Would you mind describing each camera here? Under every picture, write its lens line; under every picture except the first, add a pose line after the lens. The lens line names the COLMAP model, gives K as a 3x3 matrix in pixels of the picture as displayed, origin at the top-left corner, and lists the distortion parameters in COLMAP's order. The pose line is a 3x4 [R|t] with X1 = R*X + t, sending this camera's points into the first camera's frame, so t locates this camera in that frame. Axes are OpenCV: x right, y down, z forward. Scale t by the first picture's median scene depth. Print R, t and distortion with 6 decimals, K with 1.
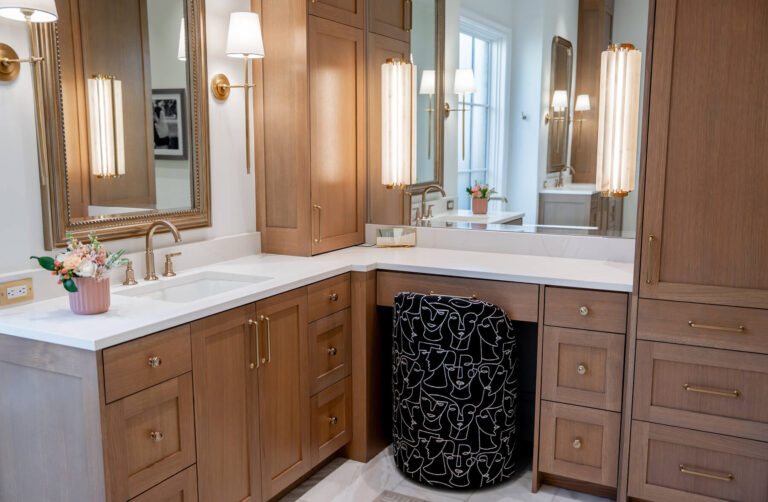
lens RADIAL K [[677.4, 0, 383.7], [0, 677.4, 256.0], [0, 0, 1]] dist [-0.015068, 0.052451]
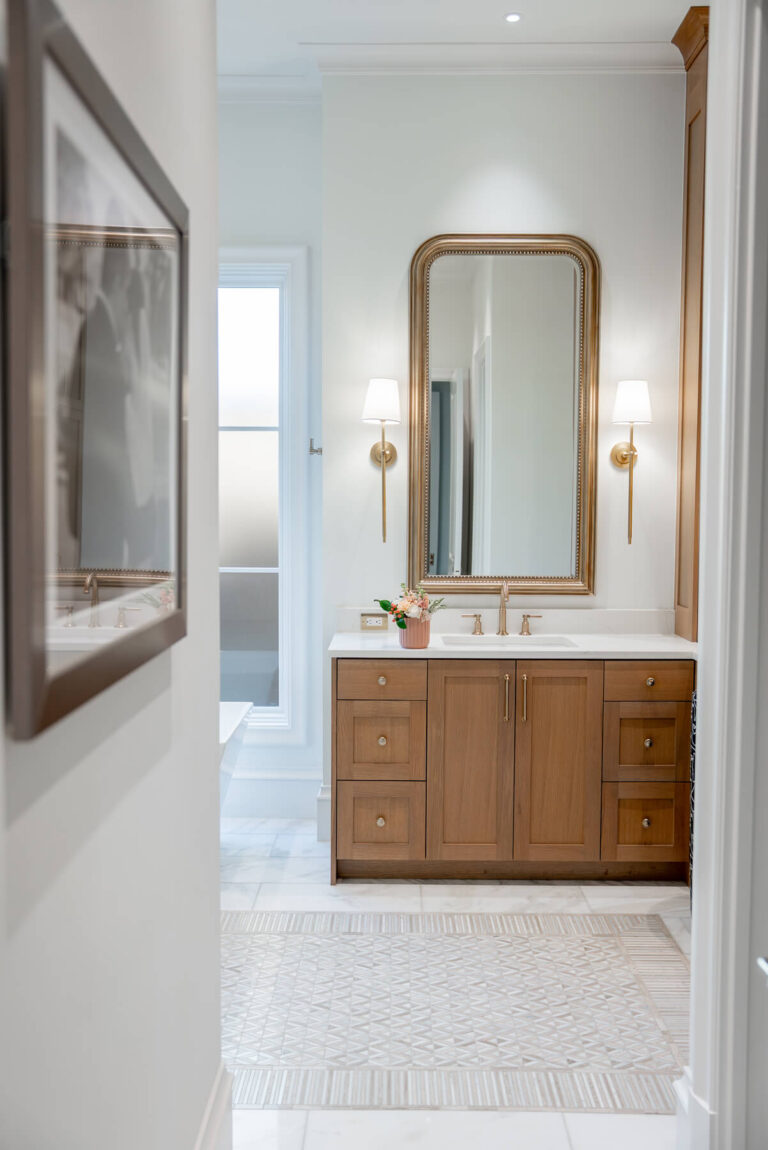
lens RADIAL K [[976.5, 0, 385.8], [0, 976.5, 571.7], [0, 0, 1]] dist [-0.003097, 0.009217]
pose [[0.466479, 0.048884, -0.883181, 1.082947], [-0.137229, 0.990382, -0.017664, -0.014954], [0.873823, 0.129438, 0.468700, 0.082796]]
